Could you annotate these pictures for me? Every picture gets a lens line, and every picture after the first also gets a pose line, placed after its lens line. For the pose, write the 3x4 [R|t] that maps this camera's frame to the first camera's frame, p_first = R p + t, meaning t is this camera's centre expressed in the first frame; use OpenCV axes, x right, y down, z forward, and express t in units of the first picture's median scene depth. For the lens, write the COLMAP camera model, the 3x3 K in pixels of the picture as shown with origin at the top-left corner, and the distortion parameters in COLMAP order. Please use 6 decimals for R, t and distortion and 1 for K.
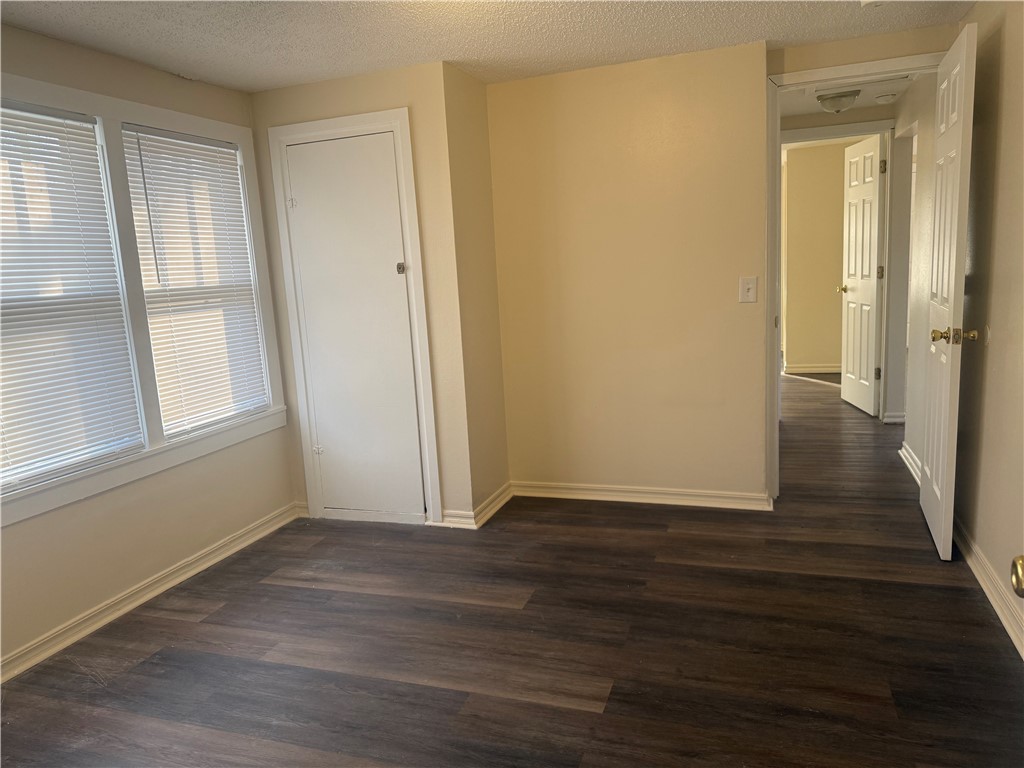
lens RADIAL K [[718.5, 0, 508.7], [0, 718.5, 377.6], [0, 0, 1]] dist [0.089807, -0.116583]
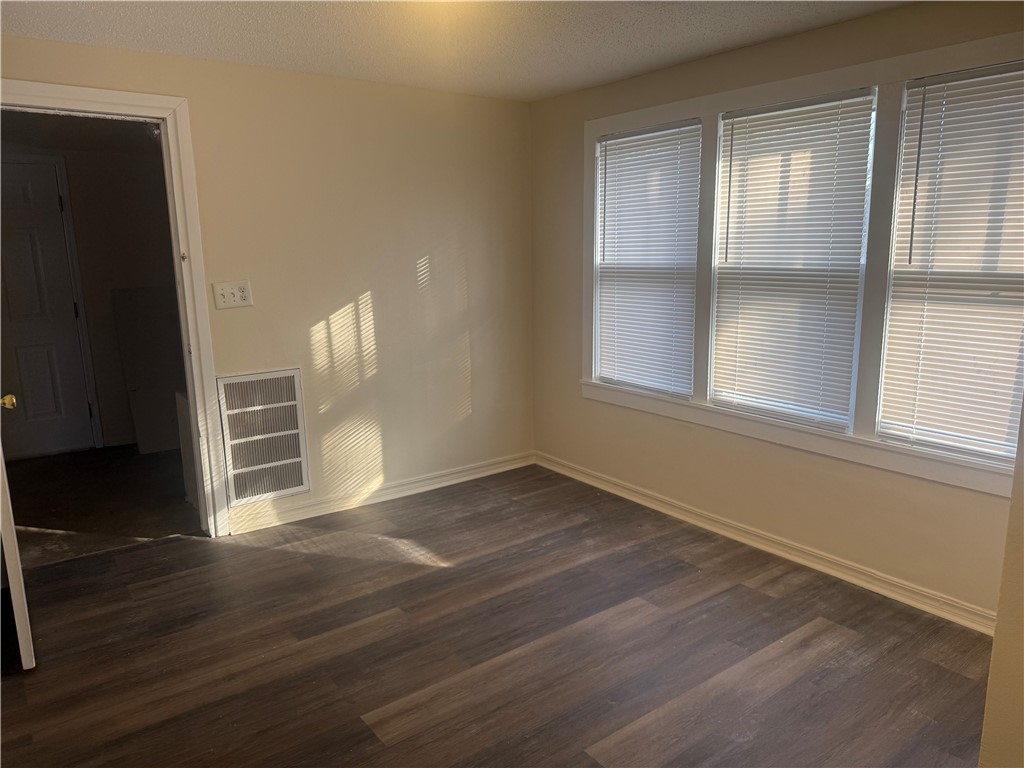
lens RADIAL K [[718.5, 0, 508.7], [0, 718.5, 377.6], [0, 0, 1]] dist [0.089807, -0.116583]
pose [[-0.545148, 0.217926, -0.809520, 0.536338], [-0.086079, 0.945968, 0.312626, -0.244475], [0.833909, 0.240110, -0.496933, 1.126112]]
